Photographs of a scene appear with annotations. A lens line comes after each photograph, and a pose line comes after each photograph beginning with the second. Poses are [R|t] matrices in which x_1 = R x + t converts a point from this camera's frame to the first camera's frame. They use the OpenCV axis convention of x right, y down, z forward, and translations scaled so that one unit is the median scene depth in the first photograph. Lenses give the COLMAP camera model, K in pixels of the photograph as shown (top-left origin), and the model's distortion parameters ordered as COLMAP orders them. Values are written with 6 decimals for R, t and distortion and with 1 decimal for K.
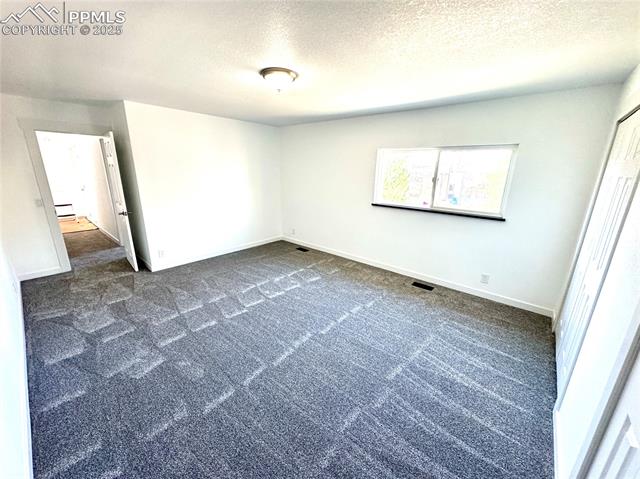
lens RADIAL K [[255.7, 0, 321.4], [0, 255.7, 236.7], [0, 0, 1]] dist [0.000811, -0.000677]
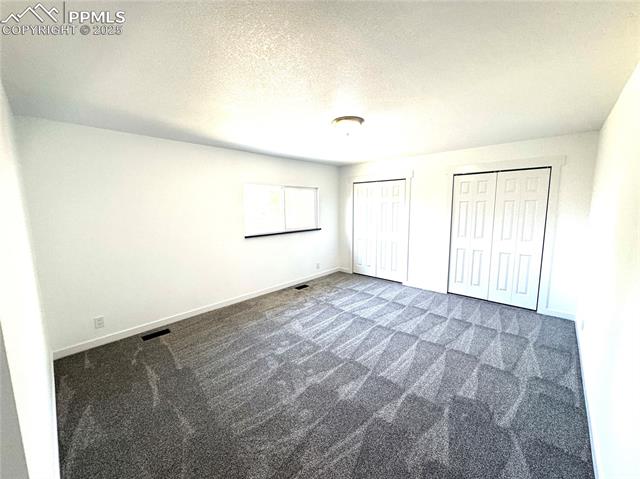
lens RADIAL K [[255.7, 0, 323.9], [0, 255.7, 238.3], [0, 0, 1]] dist [0.000811, -0.000677]
pose [[0.038261, -0.161081, 0.986199, -0.886870], [0.264845, 0.953262, 0.145426, -0.214633], [-0.963532, 0.255626, 0.079134, 0.727034]]
